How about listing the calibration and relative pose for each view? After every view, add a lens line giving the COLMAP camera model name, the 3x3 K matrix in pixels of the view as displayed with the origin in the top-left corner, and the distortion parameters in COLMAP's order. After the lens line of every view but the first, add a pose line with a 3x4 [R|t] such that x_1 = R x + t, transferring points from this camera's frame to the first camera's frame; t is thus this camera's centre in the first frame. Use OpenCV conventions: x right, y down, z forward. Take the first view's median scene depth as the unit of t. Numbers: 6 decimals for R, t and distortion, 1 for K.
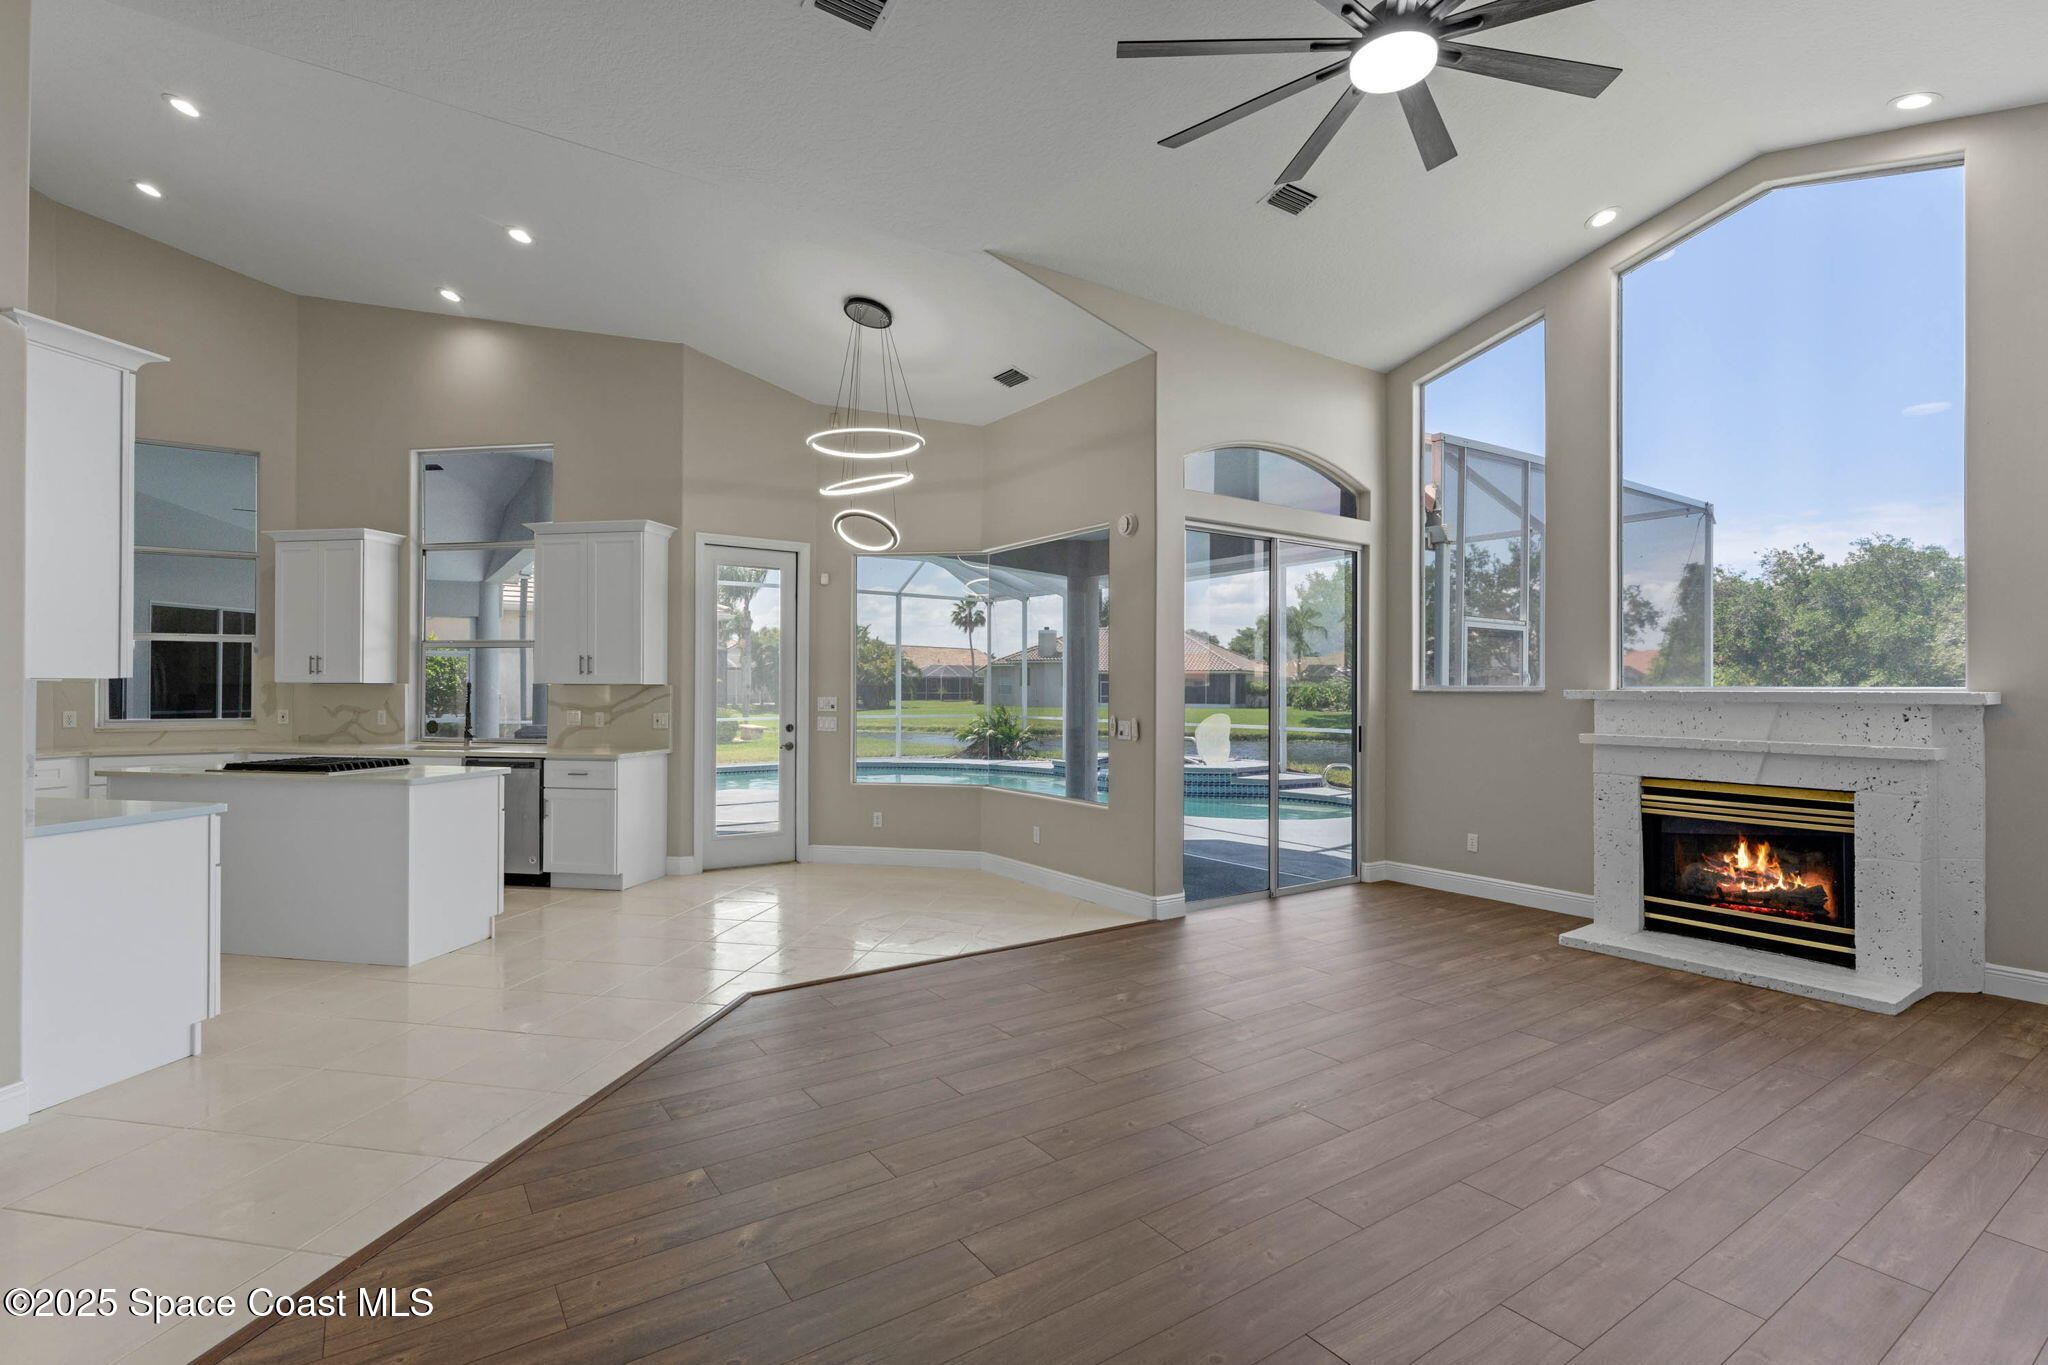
lens RADIAL K [[955.9, 0, 1017.3], [0, 955.9, 680.2], [0, 0, 1]] dist [0.003741, -0.002018]
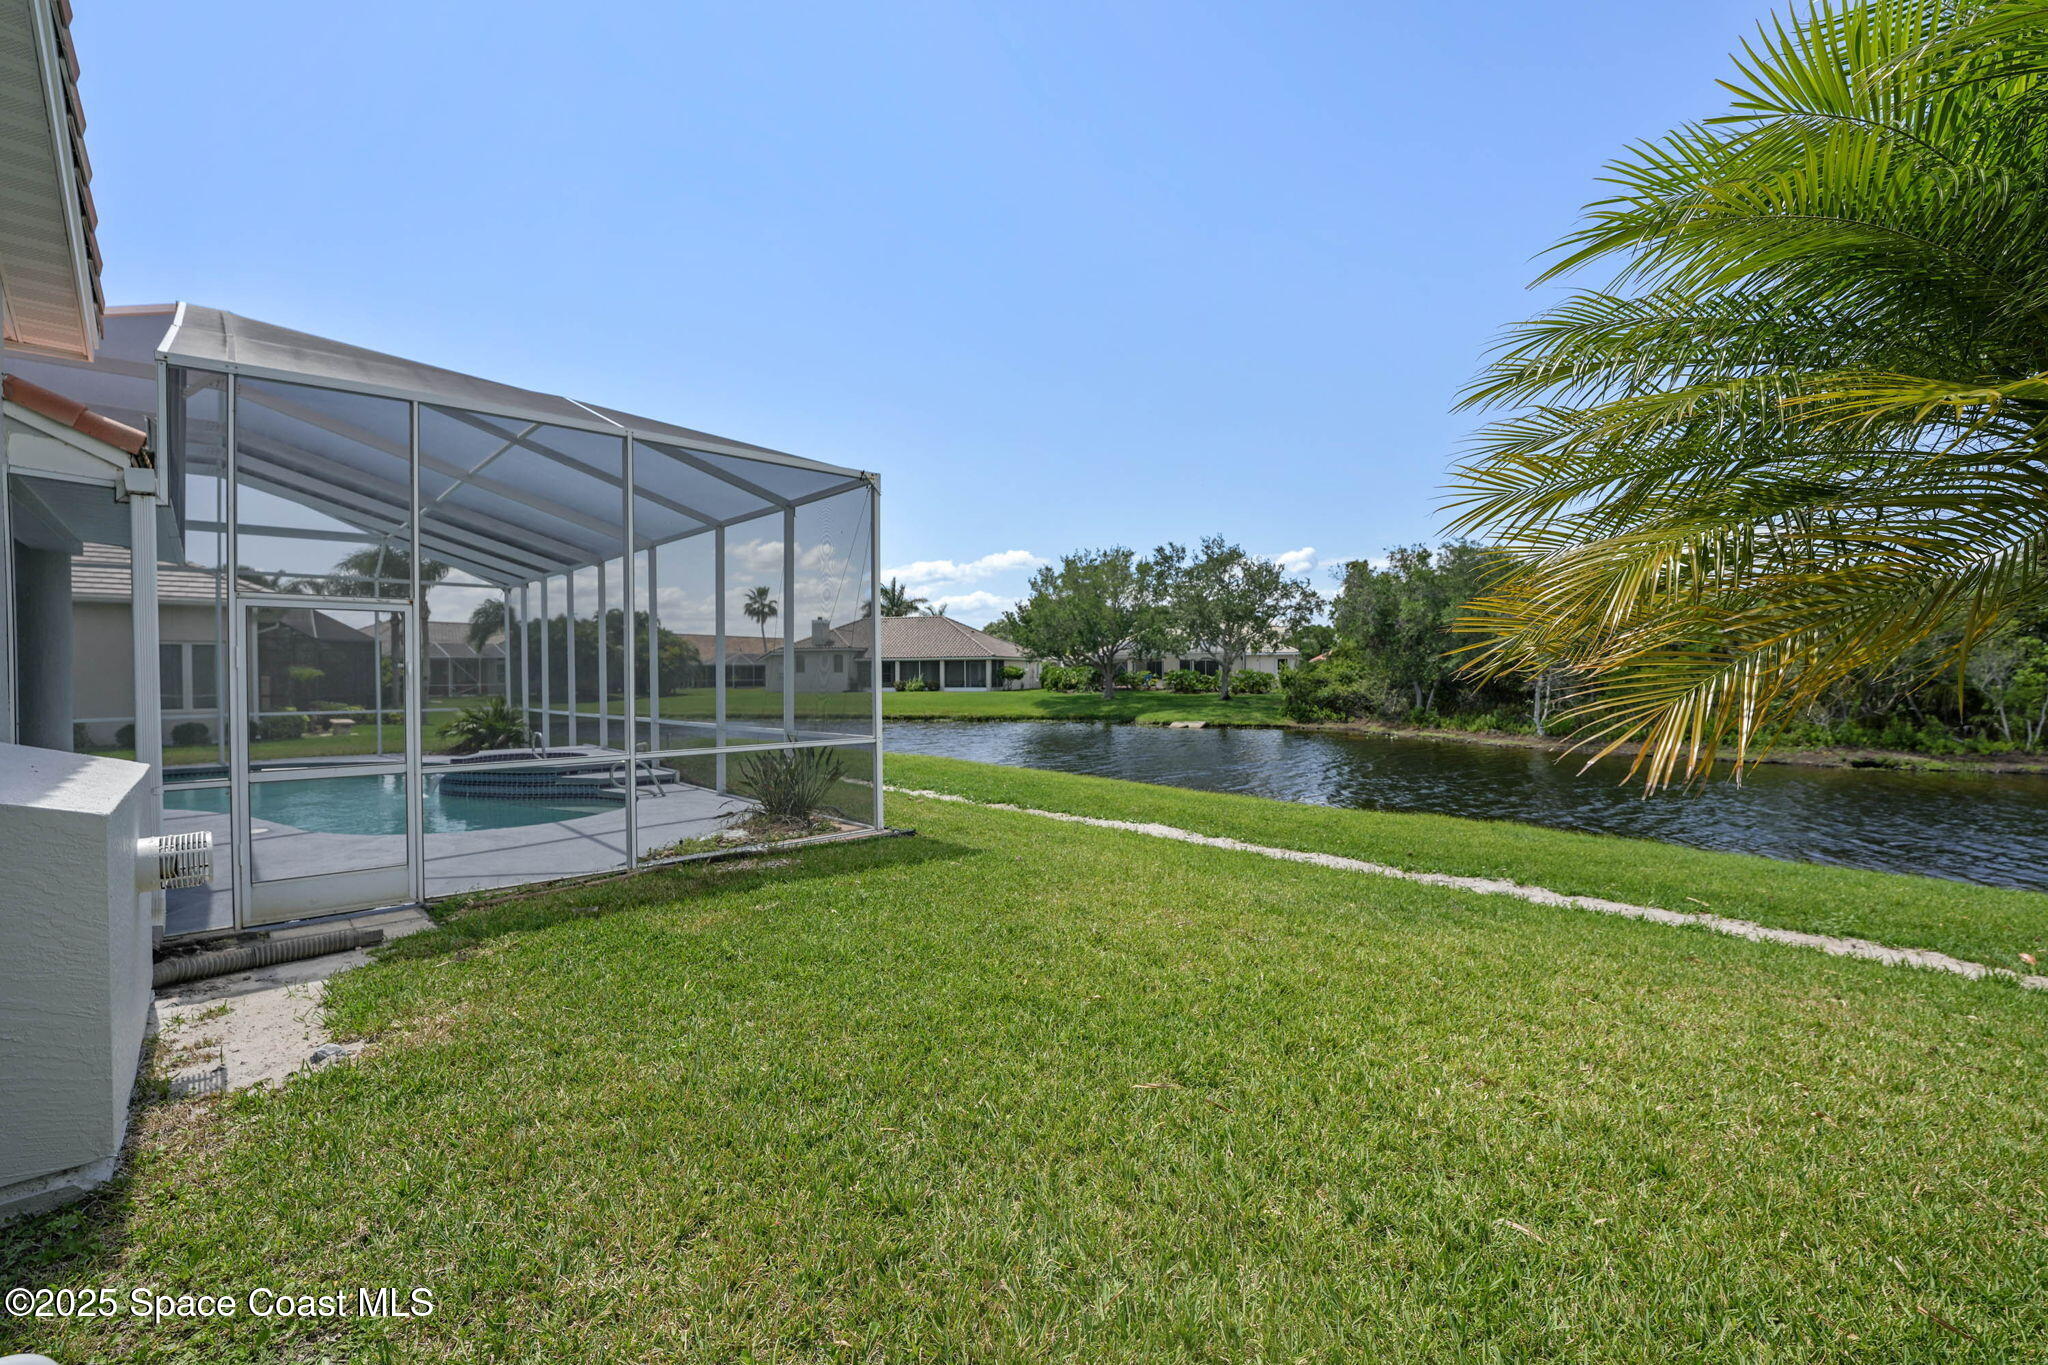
lens RADIAL K [[855.3, 0, 1017.6], [0, 855.3, 676.3], [0, 0, 1]] dist [0.001897, 0.000041]
pose [[0.989571, -0.012045, 0.143544, 1.435061], [0.010184, 0.999854, 0.013692, -0.005165], [-0.143688, -0.012088, 0.989549, 0.317112]]
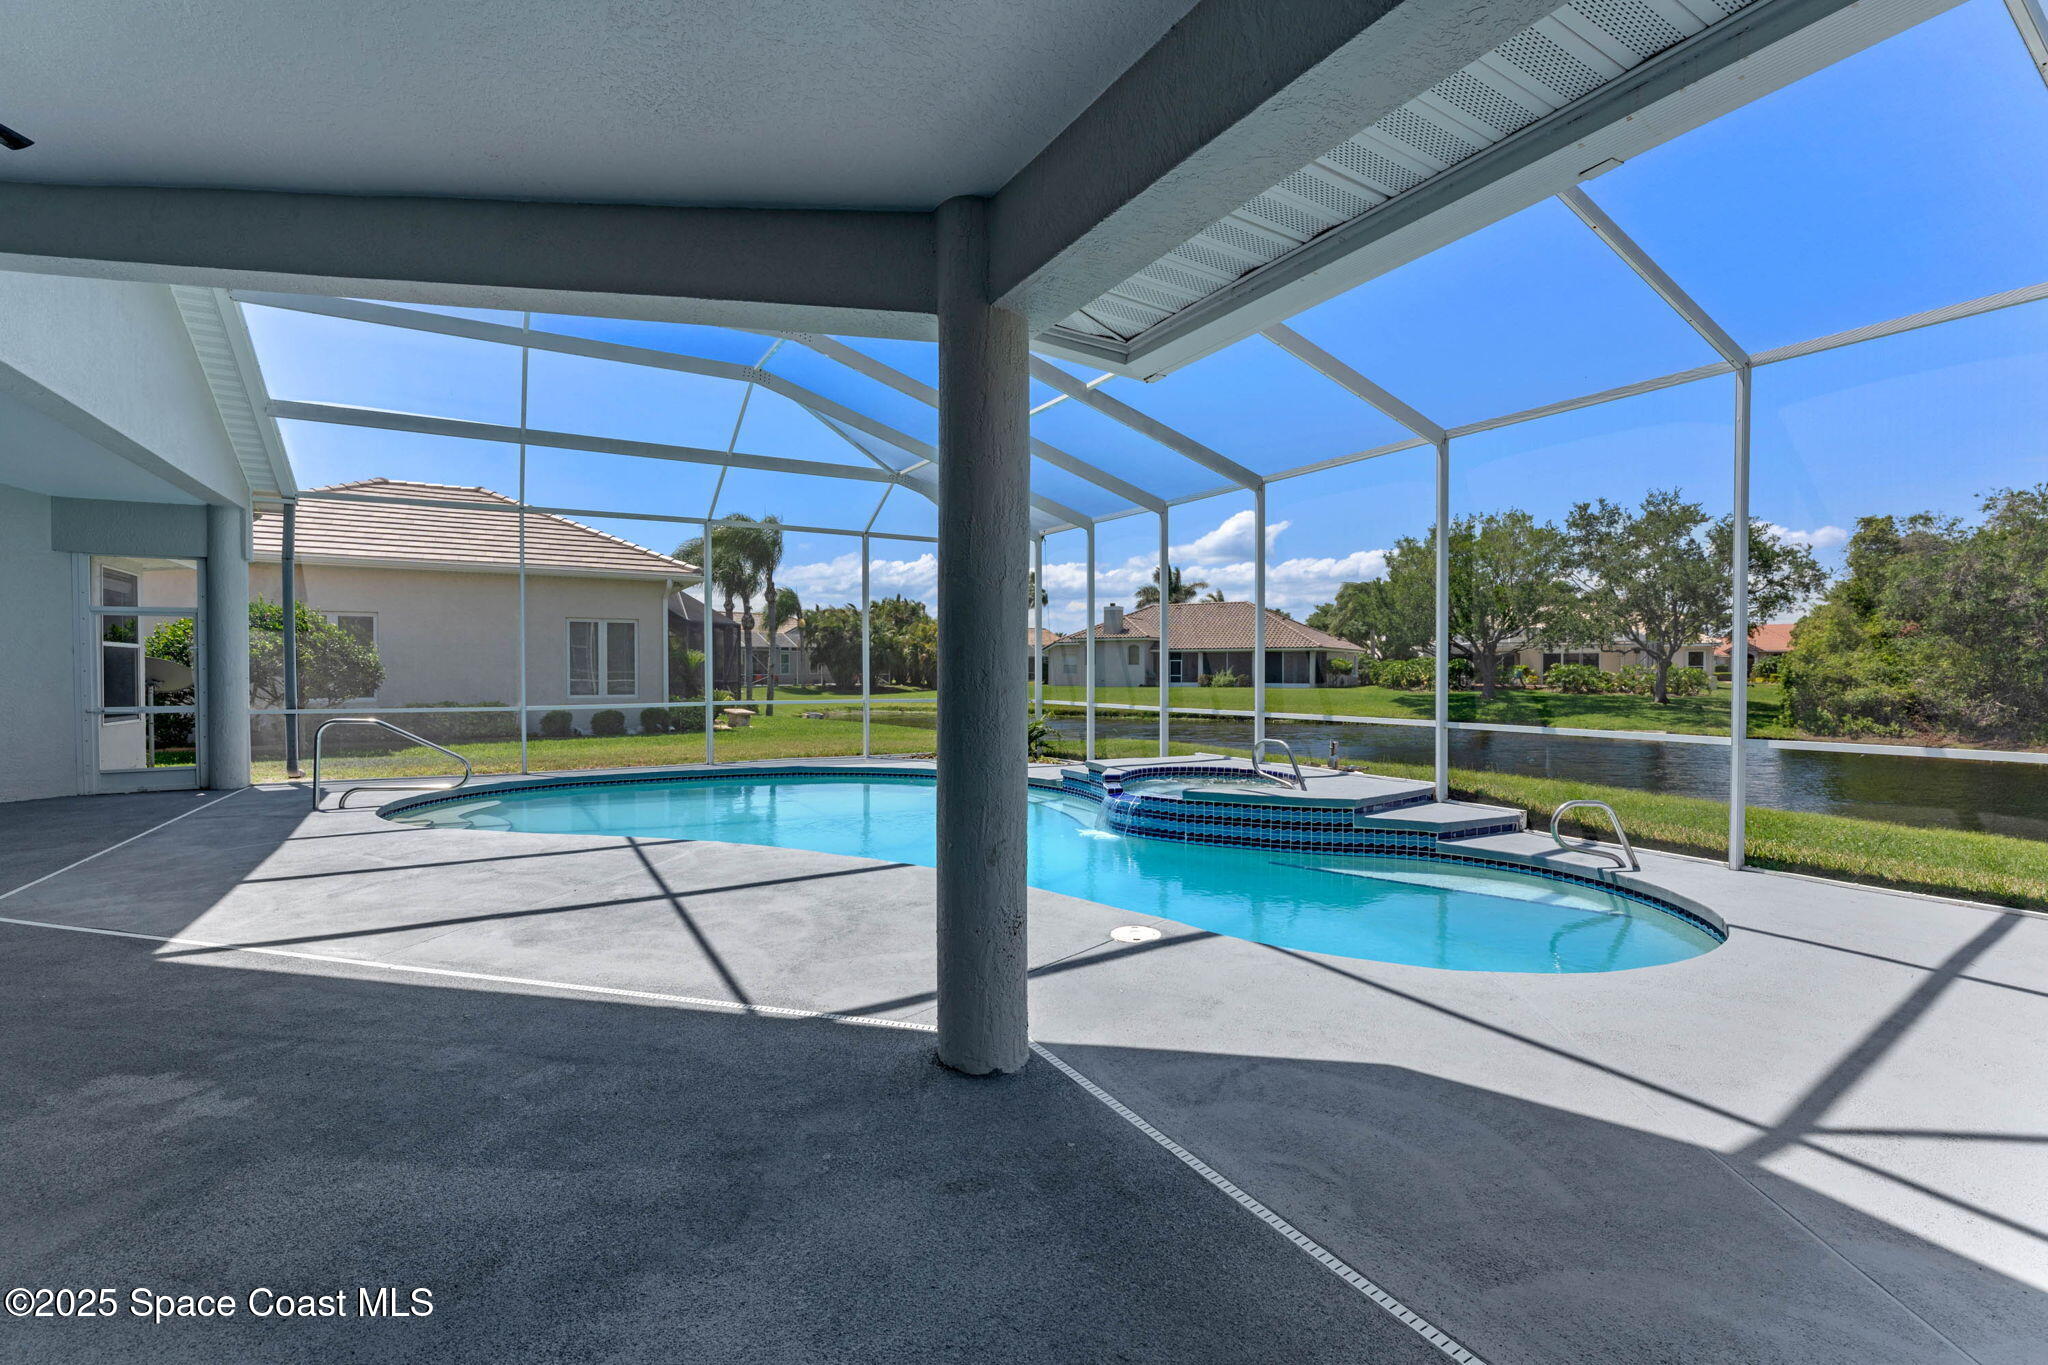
lens RADIAL K [[904.8, 0, 1019.0], [0, 904.8, 679.3], [0, 0, 1]] dist [-0.003722, -0.001841]
pose [[0.996433, -0.002442, -0.084351, 0.195311], [0.004137, 0.999793, 0.019922, 0.029593], [0.084285, -0.020200, 0.996237, 1.214468]]
